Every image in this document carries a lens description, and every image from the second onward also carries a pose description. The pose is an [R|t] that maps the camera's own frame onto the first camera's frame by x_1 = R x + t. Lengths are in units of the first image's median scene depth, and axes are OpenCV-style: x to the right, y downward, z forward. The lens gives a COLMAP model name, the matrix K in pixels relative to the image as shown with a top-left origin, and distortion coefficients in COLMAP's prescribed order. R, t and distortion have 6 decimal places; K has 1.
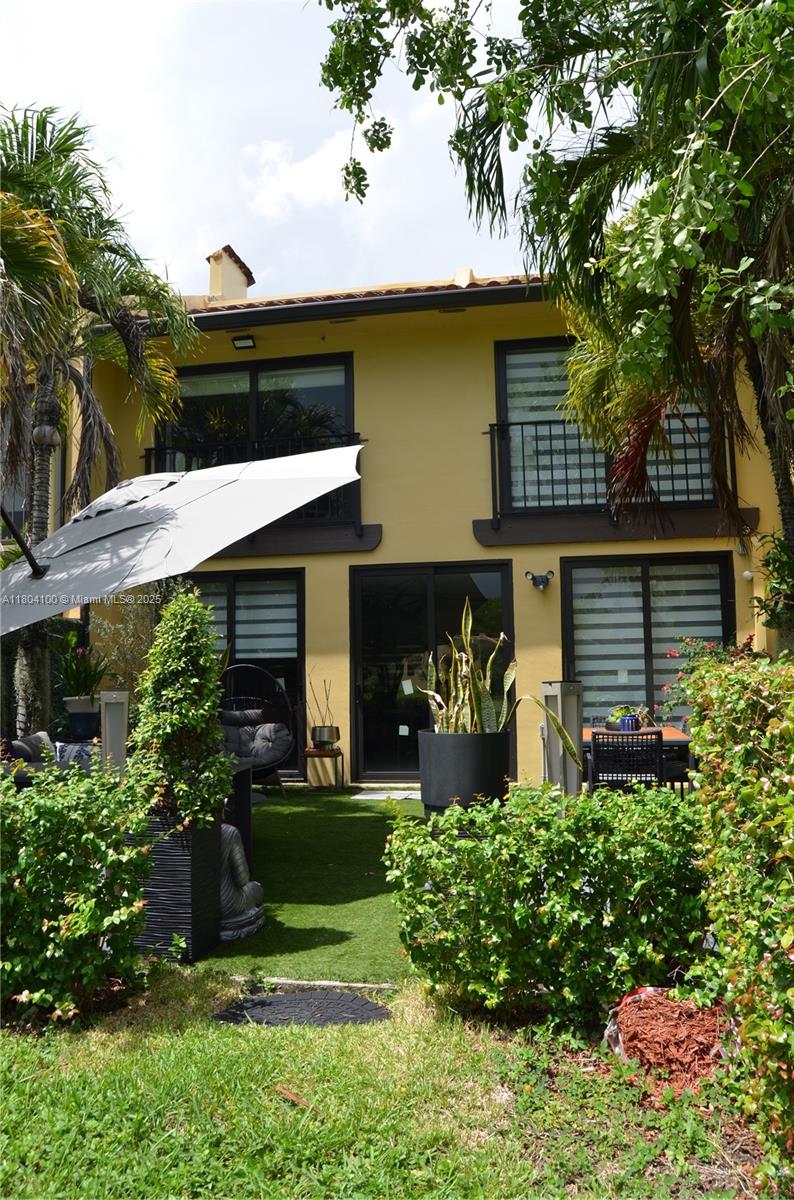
lens RADIAL K [[934.0, 0, 400.8], [0, 934.0, 604.5], [0, 0, 1]] dist [-0.096759, 0.038311]
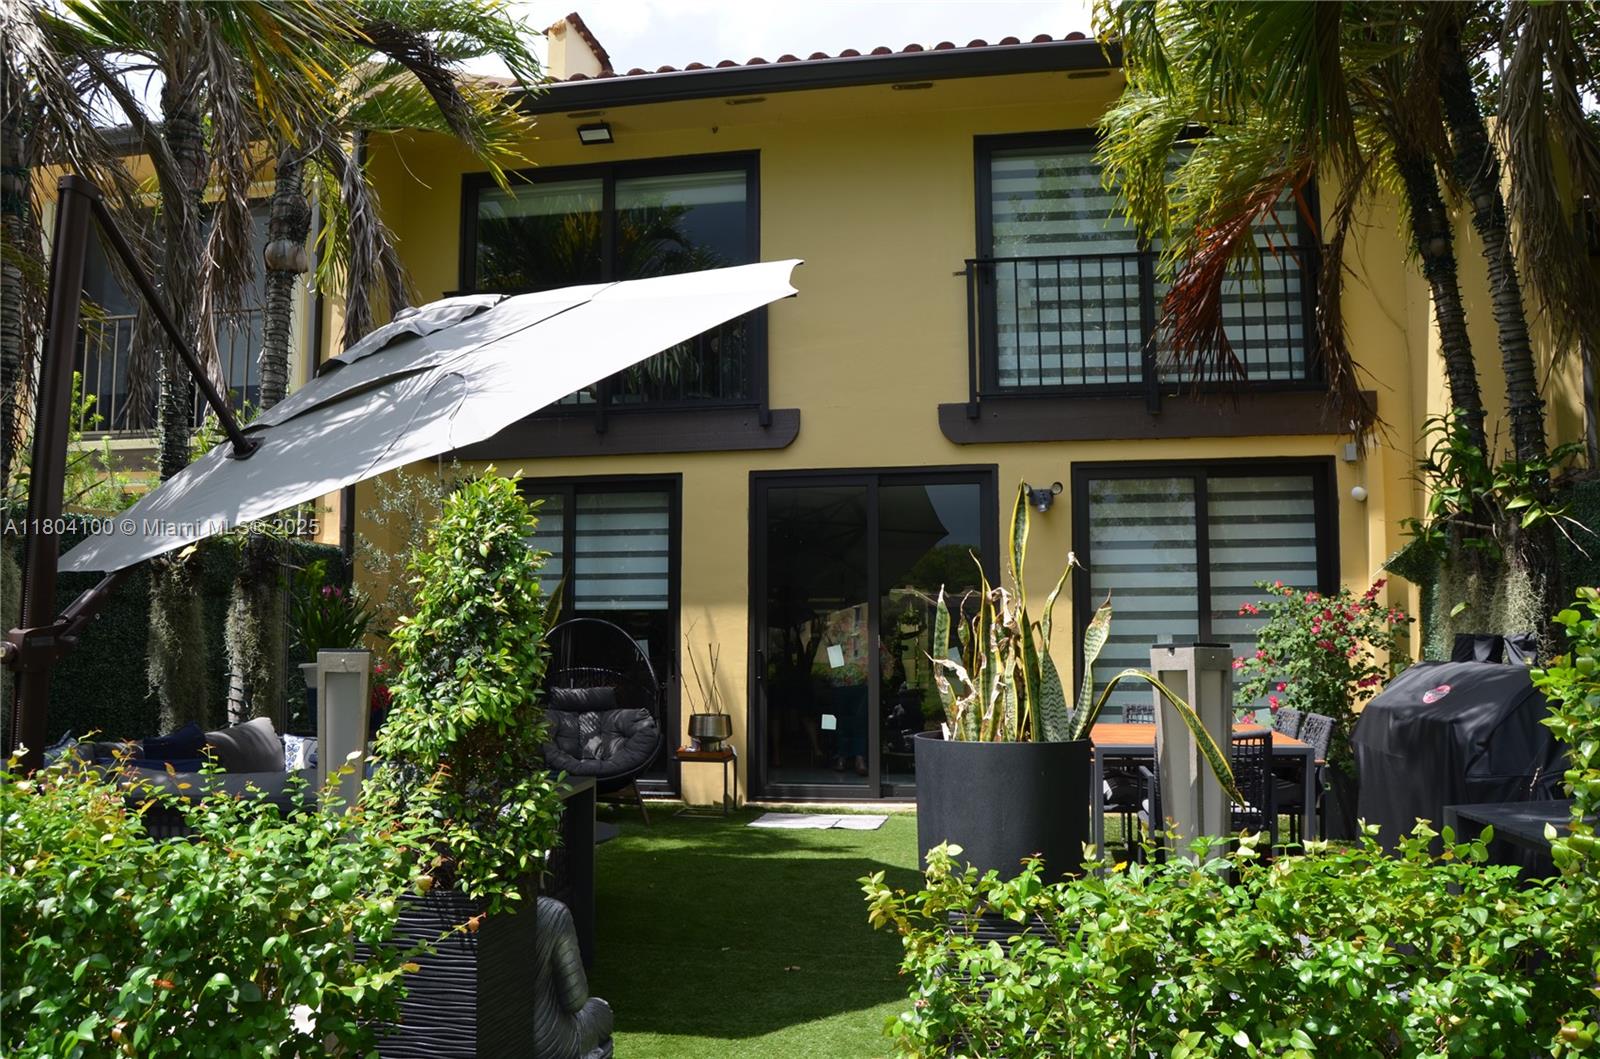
lens RADIAL K [[1237.1, 0, 800.9], [0, 1237.1, 551.8], [0, 0, 1]] dist [-0.098007, 0.041289]
pose [[0.999875, 0.015711, 0.001858, -0.020558], [-0.015714, 0.999875, 0.001478, 0.013989], [-0.001835, -0.001507, 0.999997, 0.131555]]
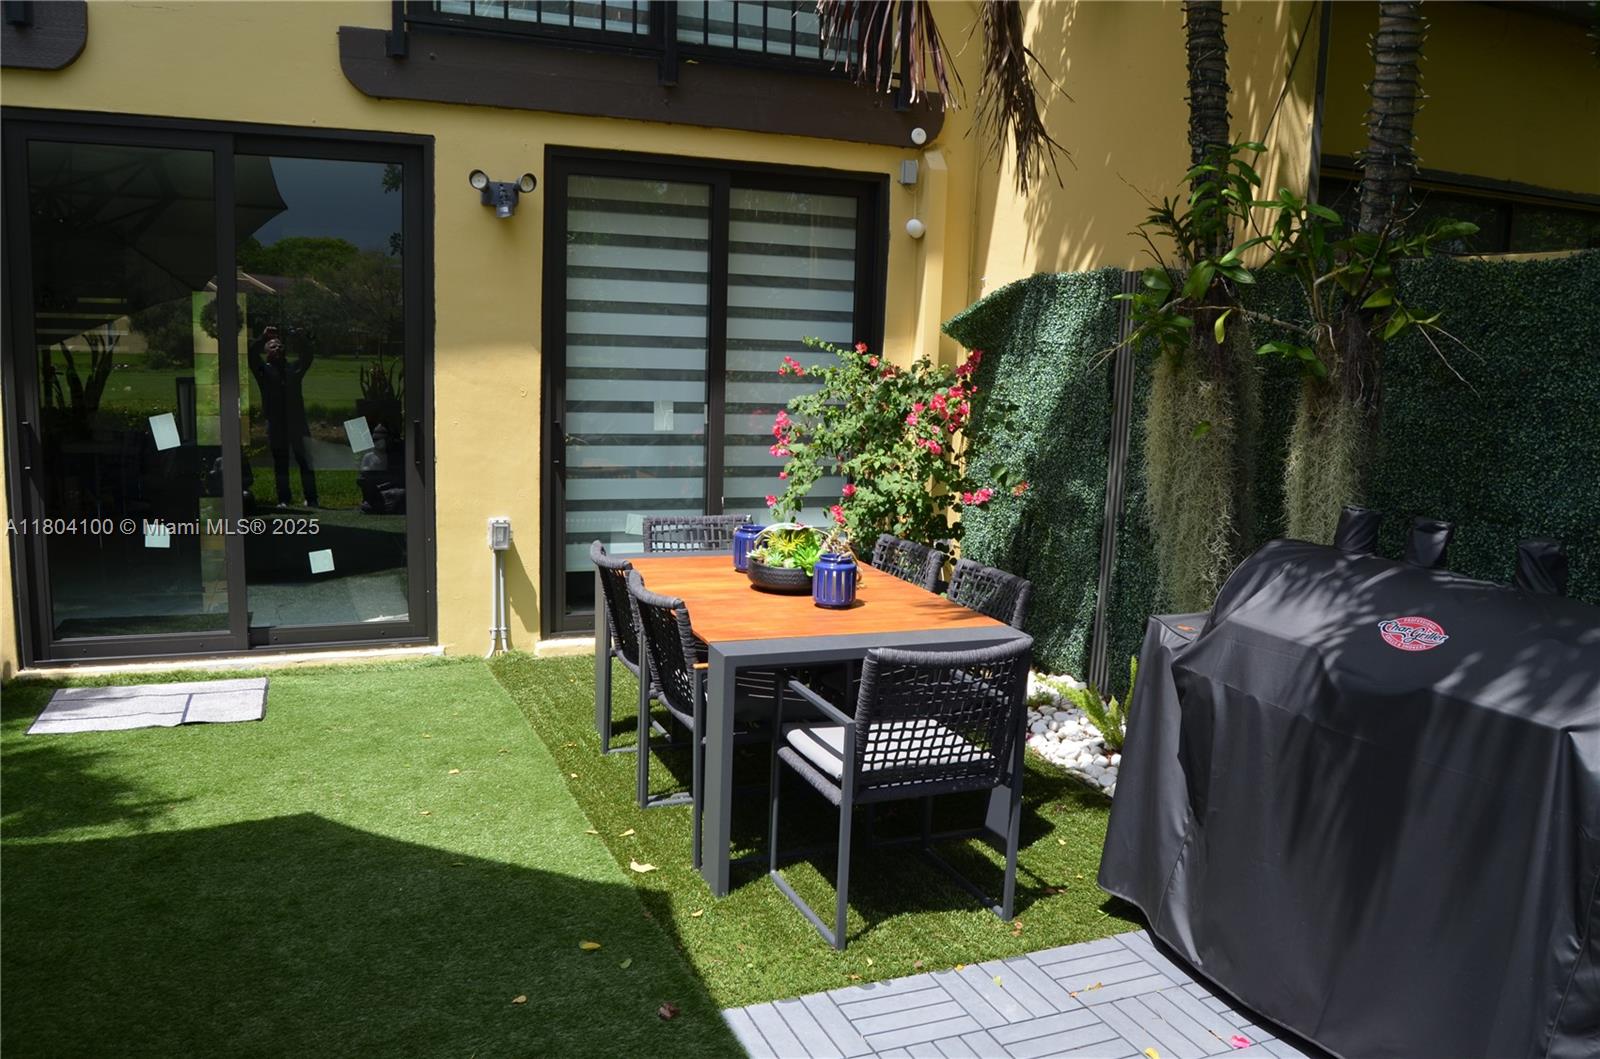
lens RADIAL K [[1248.8, 0, 831.4], [0, 1248.8, 547.1], [0, 0, 1]] dist [-0.103923, 0.038192]
pose [[0.836384, -0.039602, 0.546712, -0.041918], [-0.091804, 0.973179, 0.210939, -0.000700], [-0.540402, -0.226616, 0.810315, 0.414335]]
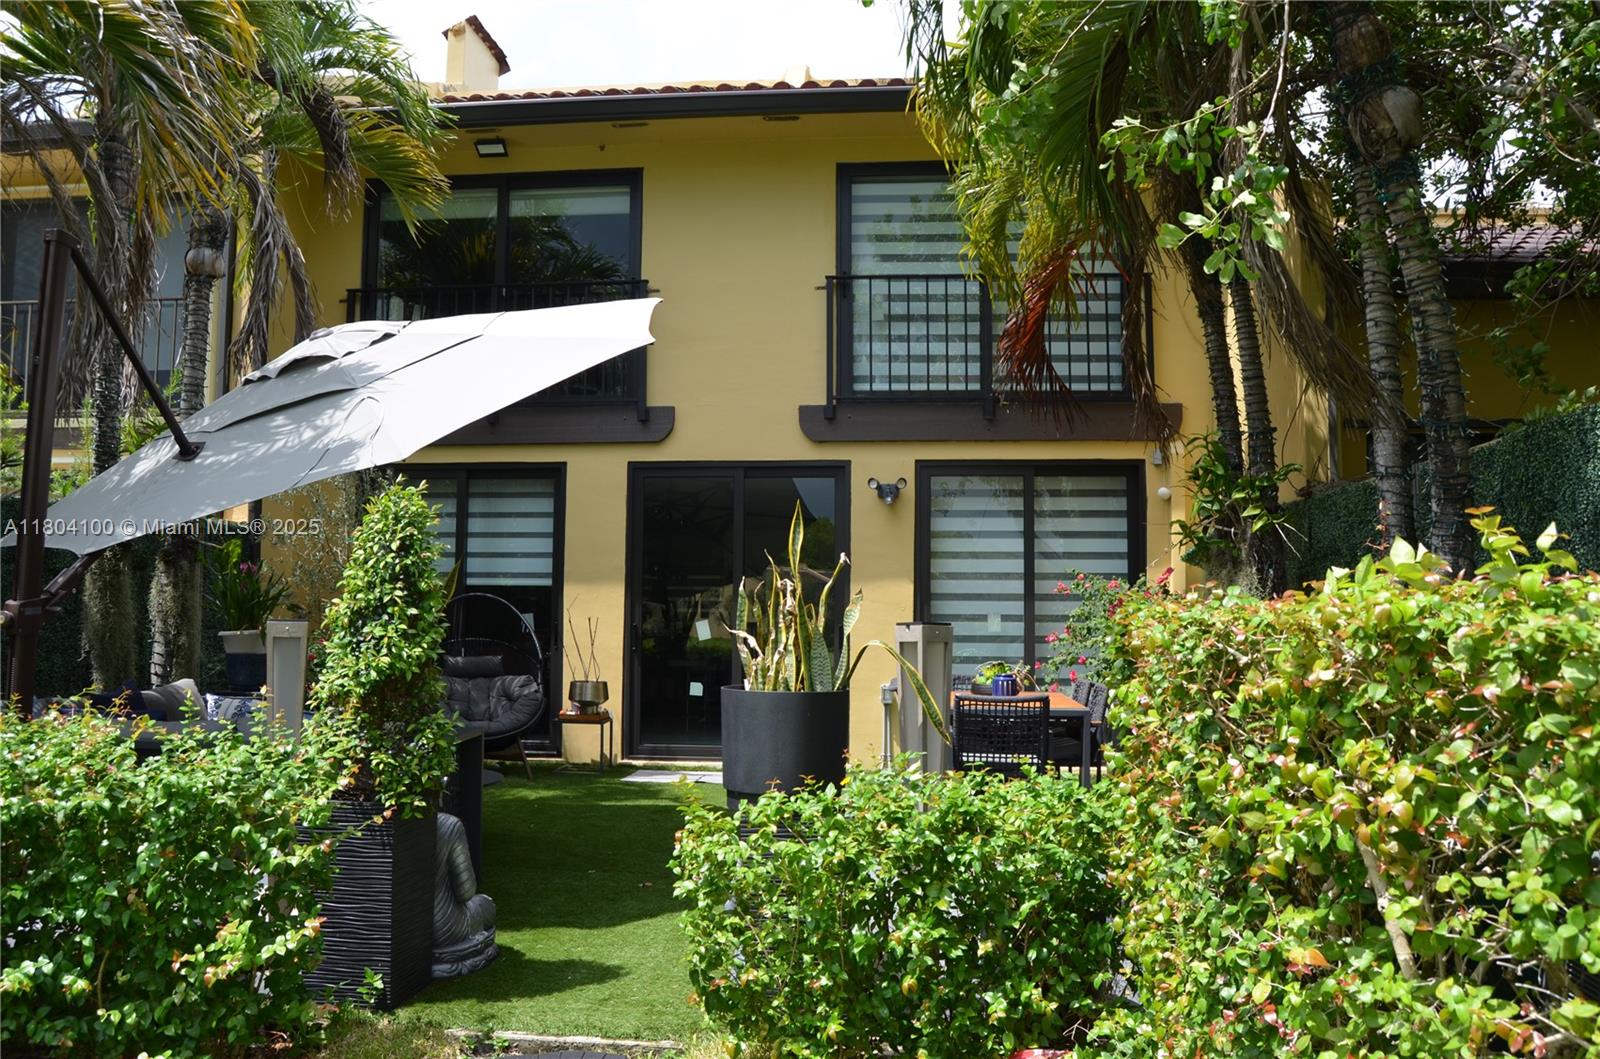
lens RADIAL K [[1245.3, 0, 800.0], [0, 1245.3, 549.1], [0, 0, 1]] dist [-0.096759, 0.038311]
pose [[0.995858, 0.030523, 0.085649, -0.002679], [-0.032173, 0.999321, 0.017941, 0.004929], [-0.085044, -0.020623, 0.996164, 0.022341]]
